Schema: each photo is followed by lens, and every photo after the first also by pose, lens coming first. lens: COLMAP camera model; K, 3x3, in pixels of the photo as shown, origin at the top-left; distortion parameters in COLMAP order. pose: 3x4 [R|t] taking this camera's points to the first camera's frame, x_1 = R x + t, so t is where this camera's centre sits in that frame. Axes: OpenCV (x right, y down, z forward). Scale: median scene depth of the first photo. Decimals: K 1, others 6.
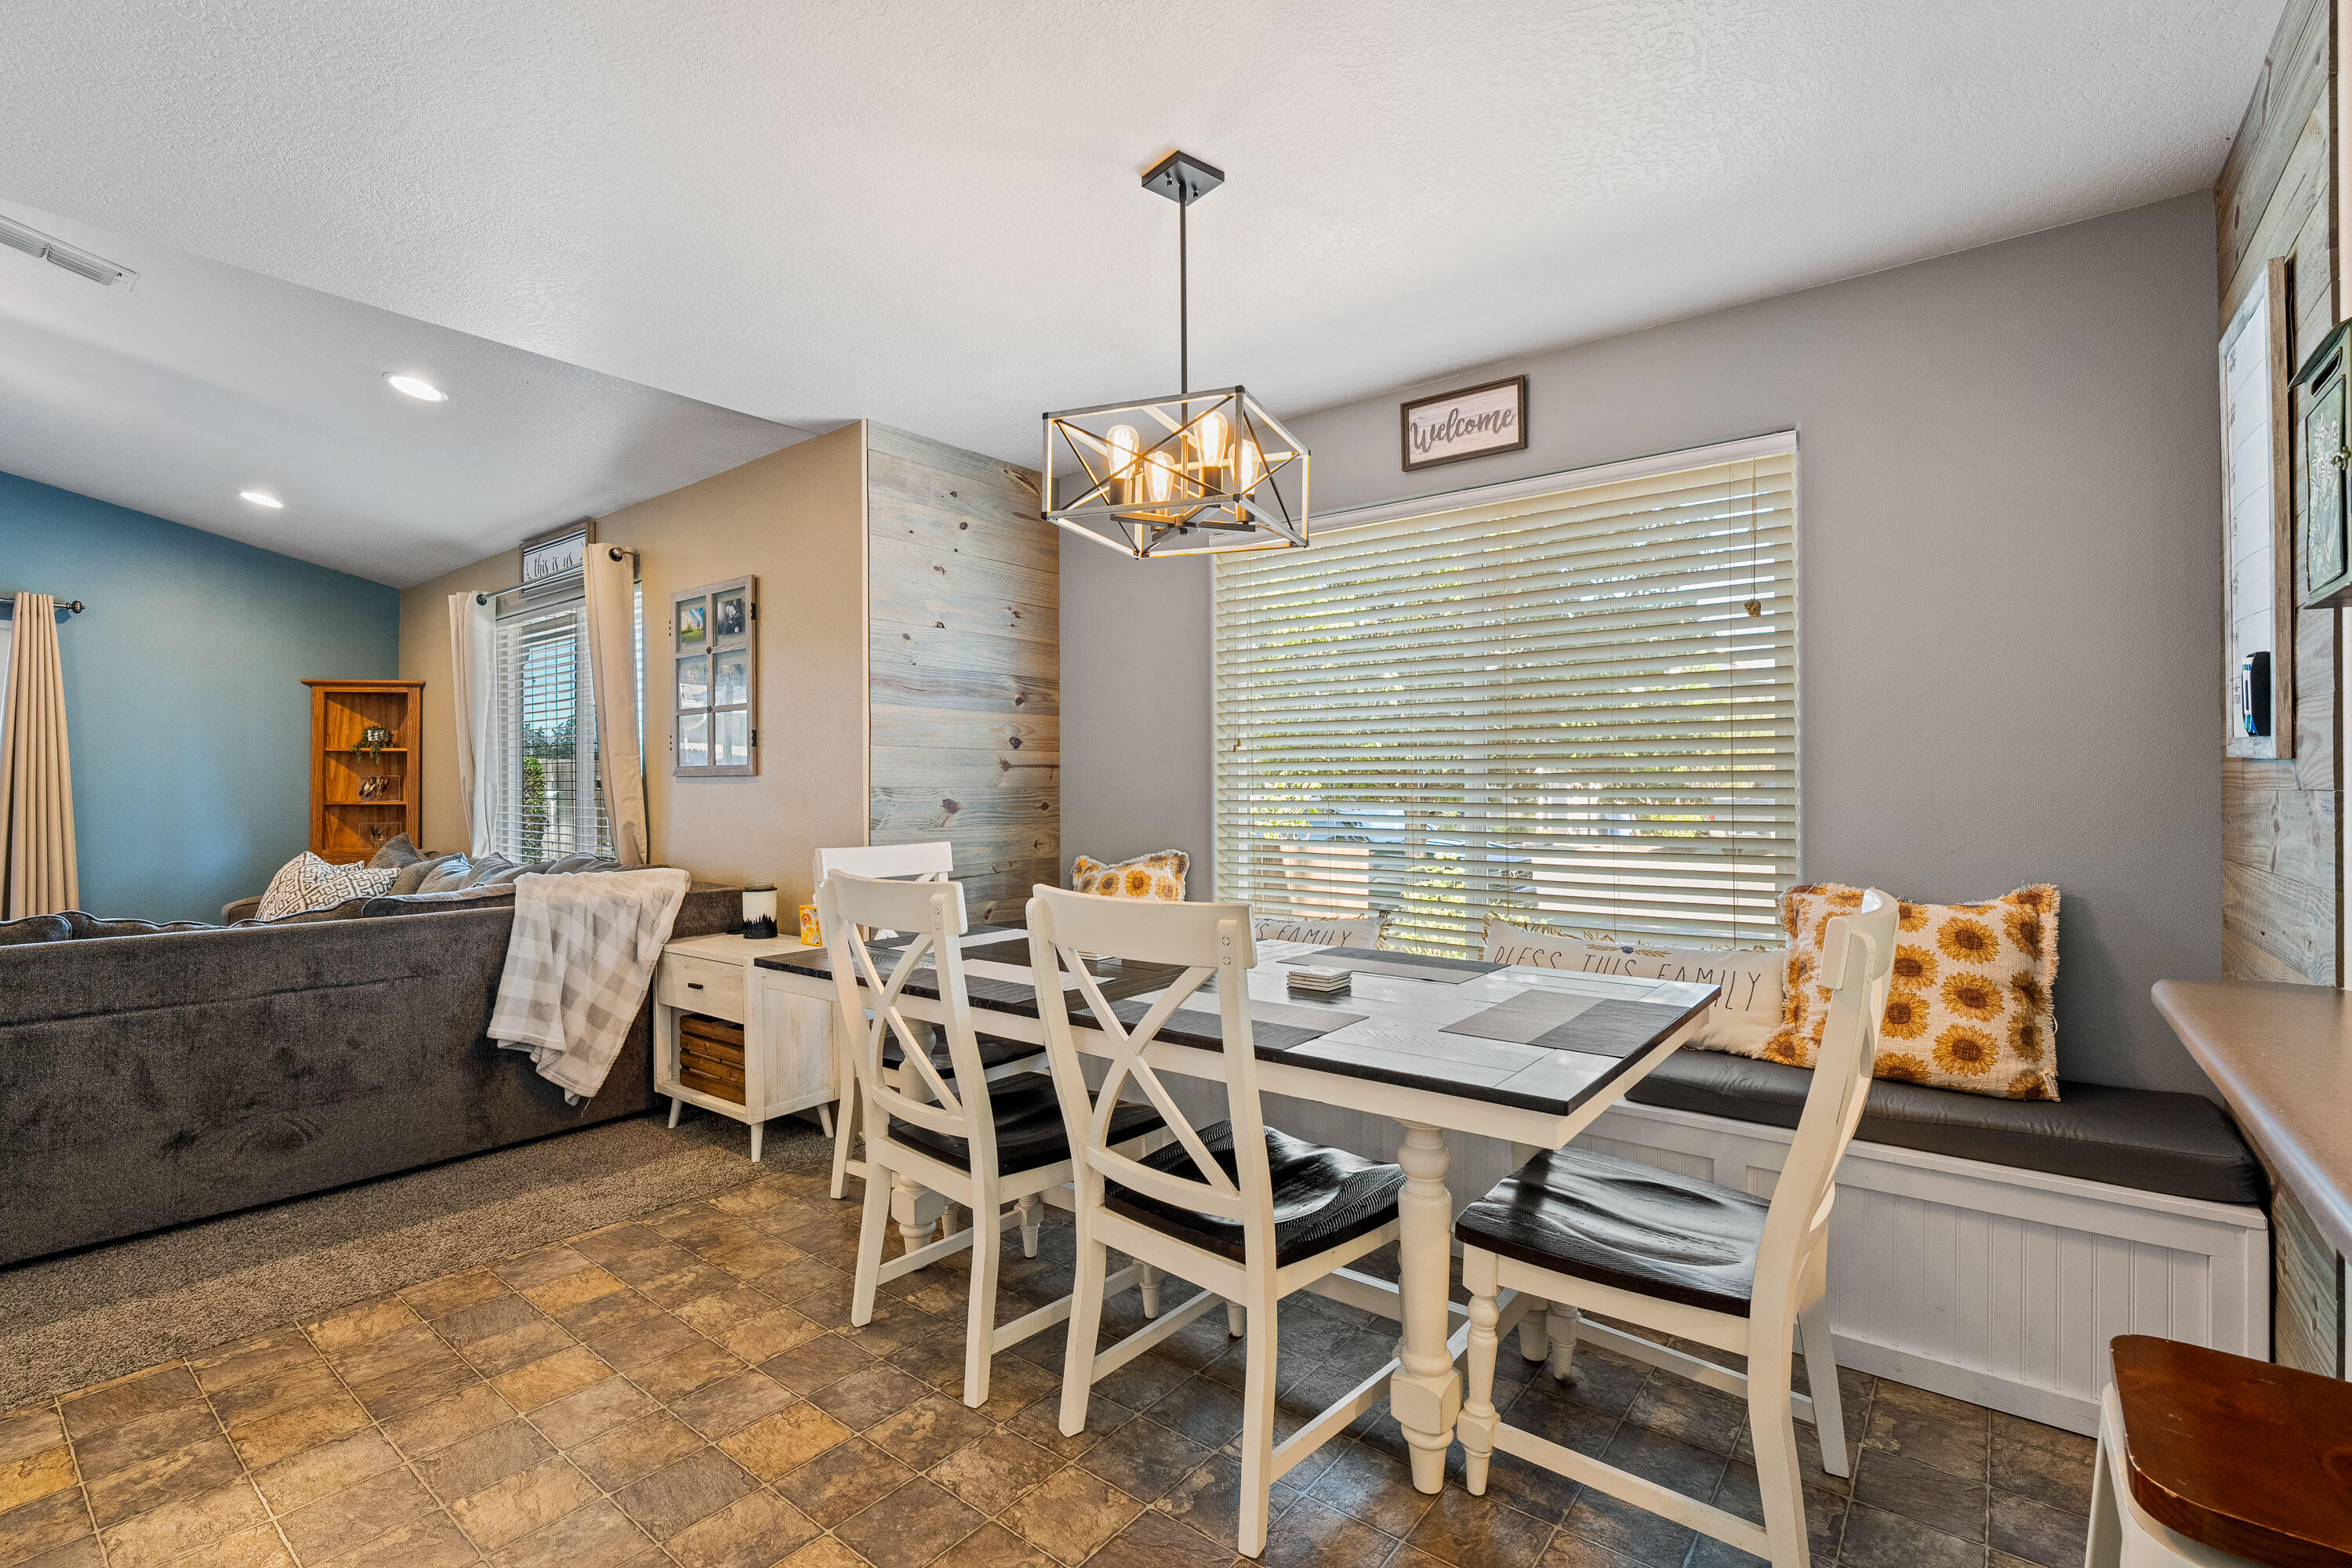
lens RADIAL K [[1057.8, 0, 1134.4], [0, 1057.8, 741.8], [0, 0, 1]] dist [-0.000678, 0.000001]
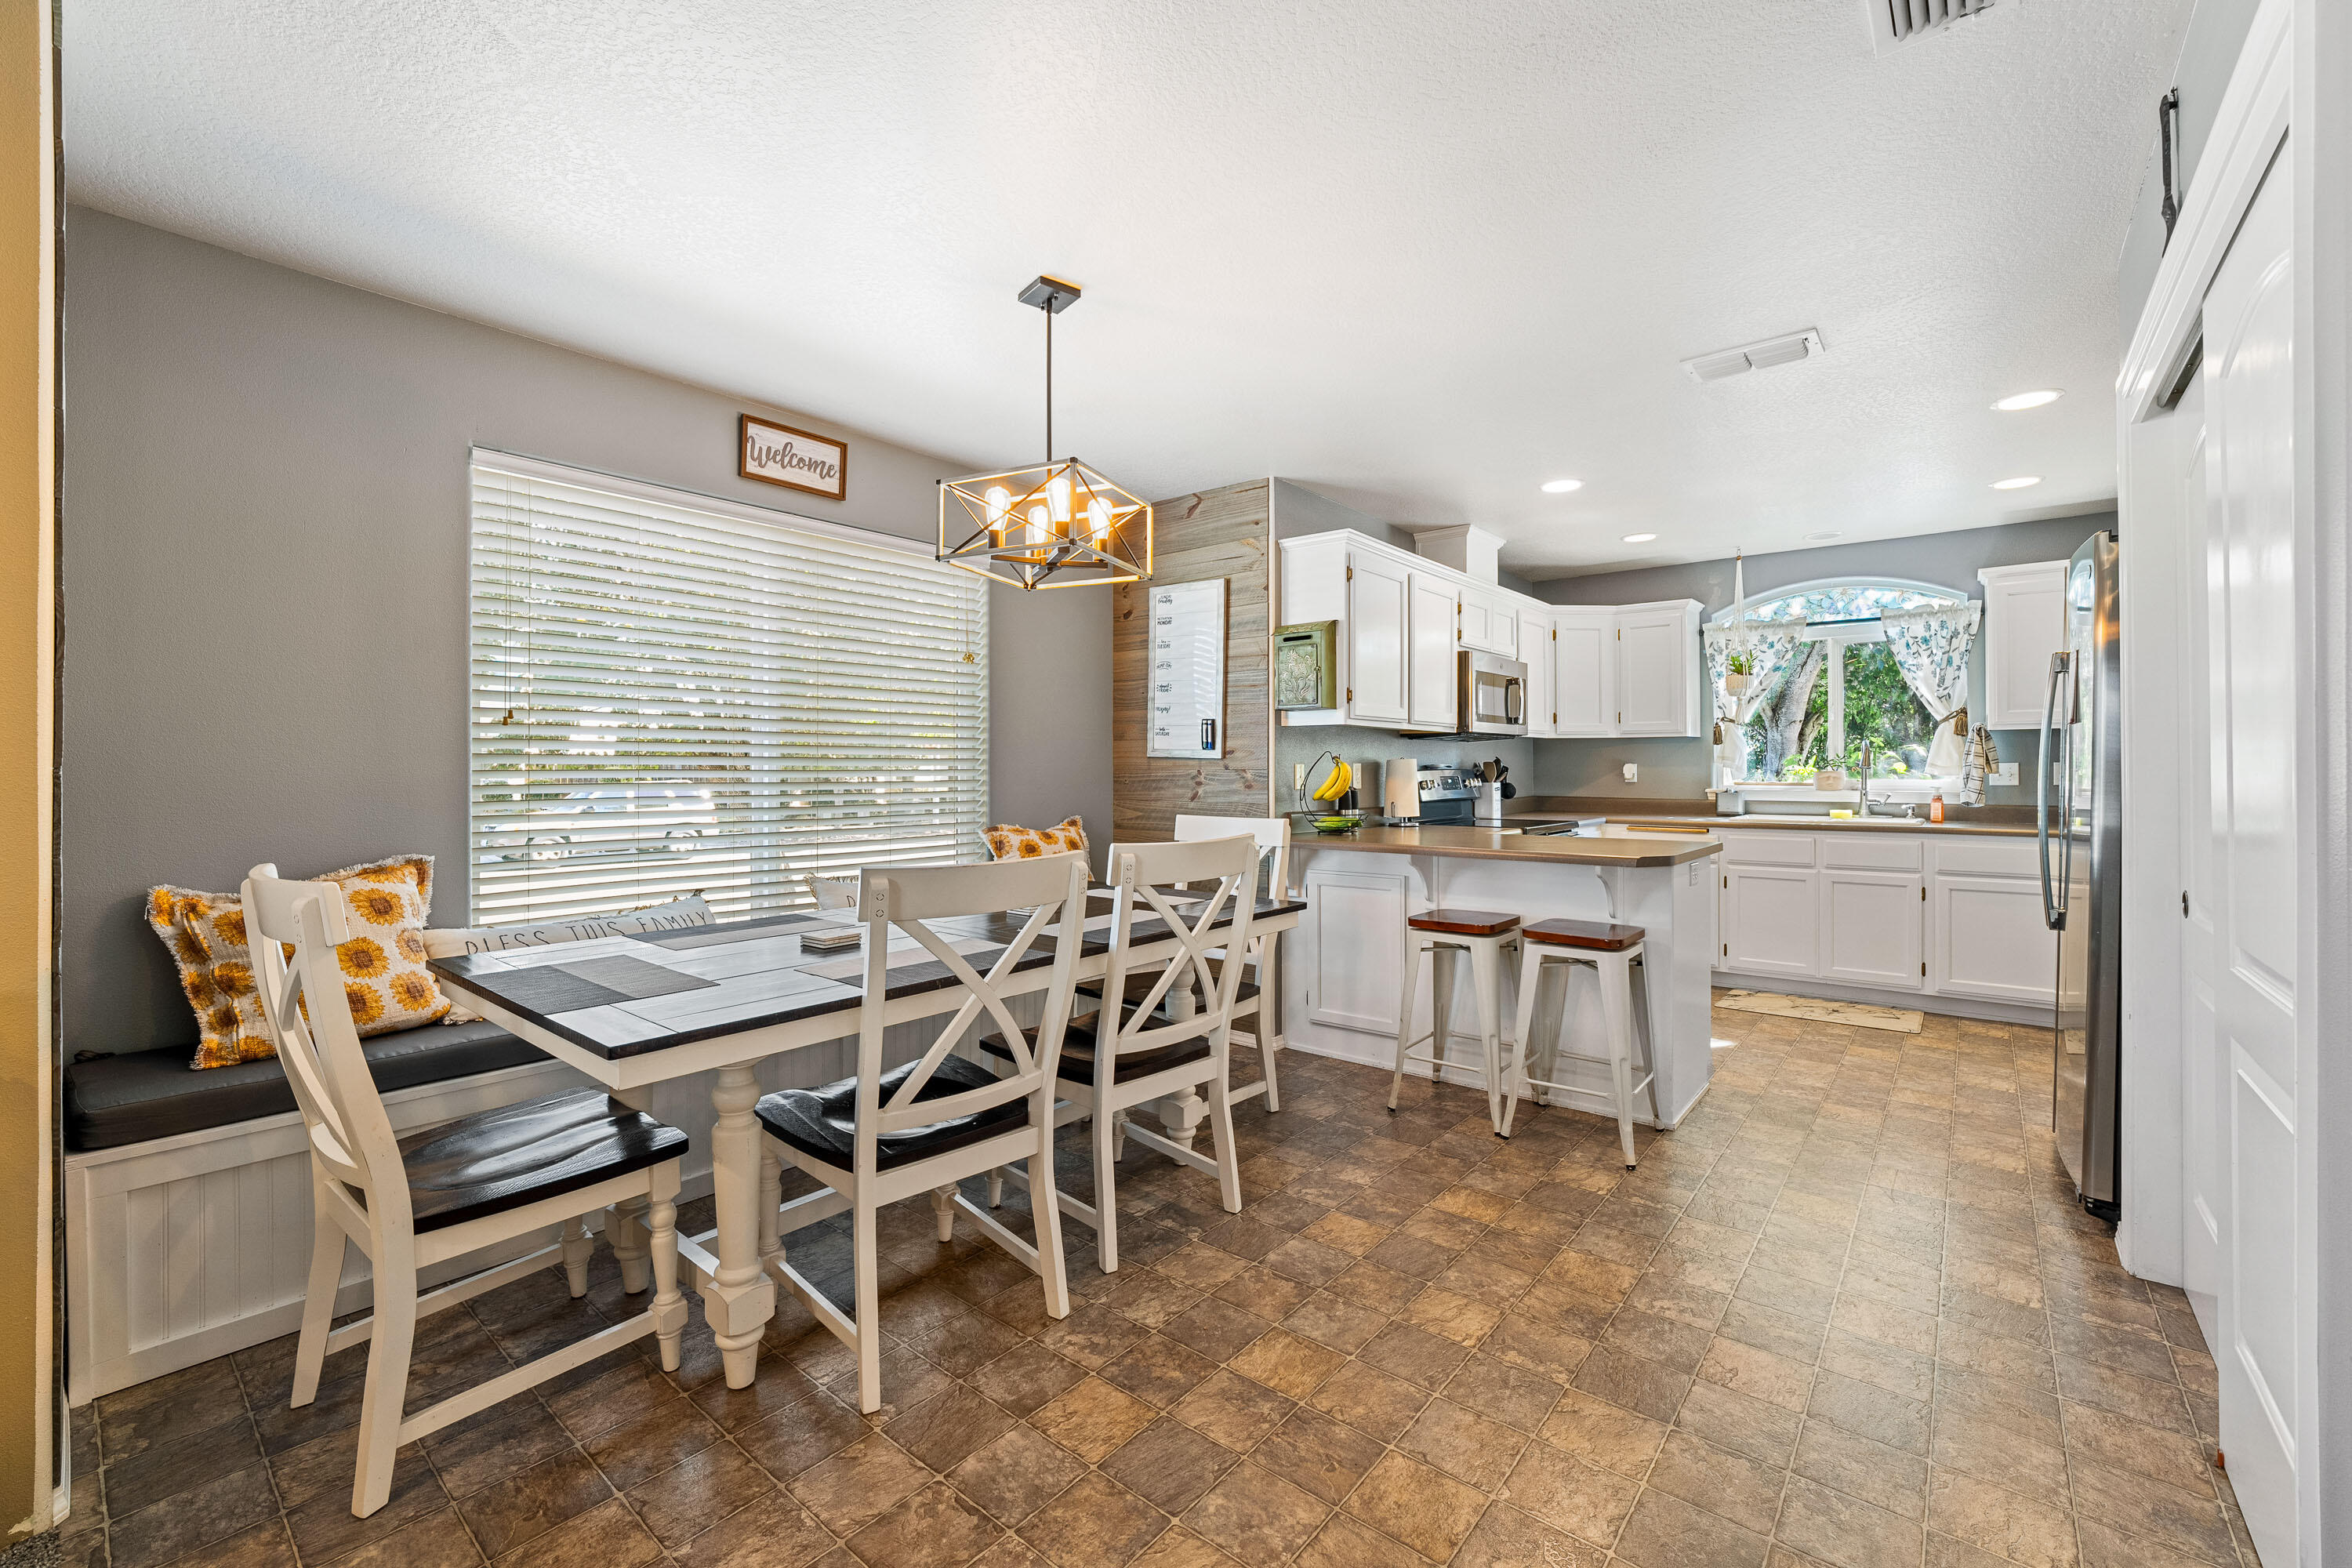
lens RADIAL K [[946.9, 0, 1134.0], [0, 946.9, 762.5], [0, 0, 1]] dist [-0.013032, -0.000086]
pose [[0.021823, -0.000646, 0.999762, -0.757325], [-0.036081, 0.999348, 0.001434, 0.024016], [-0.999111, -0.036104, 0.021786, 0.605860]]
